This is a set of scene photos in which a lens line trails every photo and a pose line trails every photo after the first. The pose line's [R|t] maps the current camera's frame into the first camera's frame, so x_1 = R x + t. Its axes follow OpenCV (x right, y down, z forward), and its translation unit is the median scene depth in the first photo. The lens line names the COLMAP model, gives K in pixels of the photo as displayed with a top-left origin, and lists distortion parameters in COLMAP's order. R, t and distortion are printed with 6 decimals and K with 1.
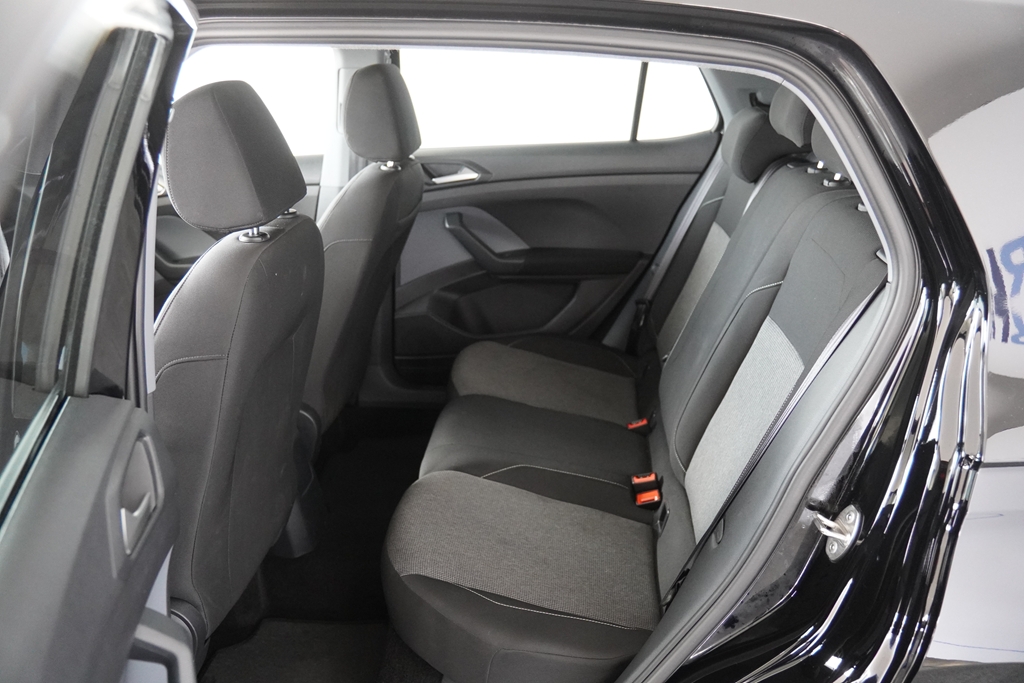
lens RADIAL K [[825.7, 0, 515.3], [0, 825.7, 339.6], [0, 0, 1]] dist [-0.060746, 0.007690]
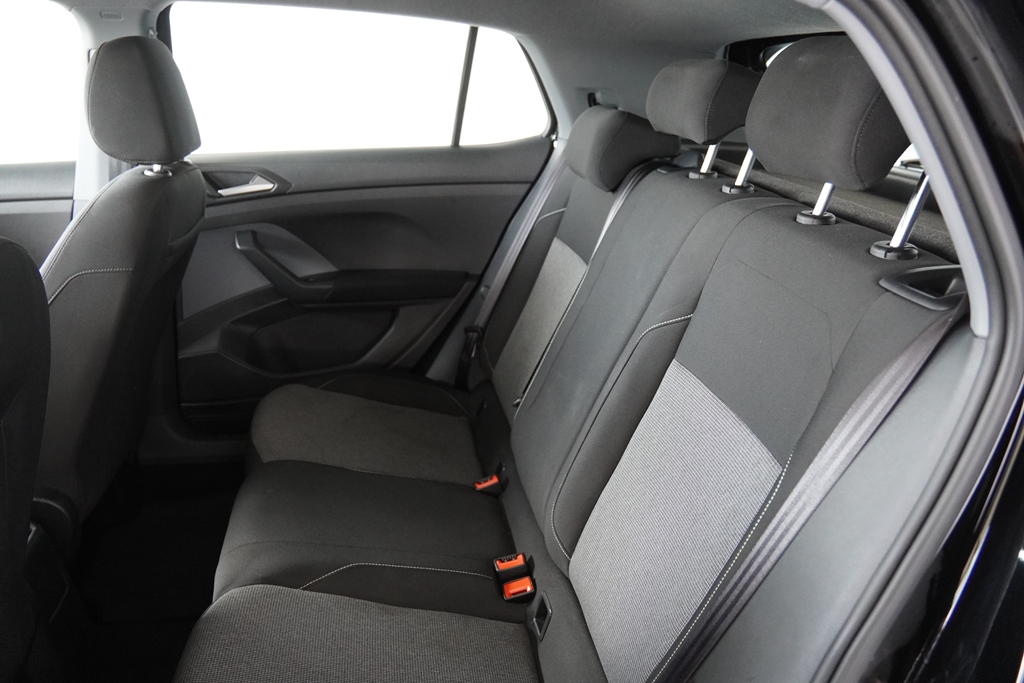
lens RADIAL K [[750.2, 0, 495.0], [0, 750.2, 337.8], [0, 0, 1]] dist [-0.105523, 0.048141]
pose [[0.969629, -0.042095, 0.240931, -0.017247], [0.043889, 0.999034, -0.002081, -0.037900], [-0.240611, 0.012592, 0.970540, 0.245085]]
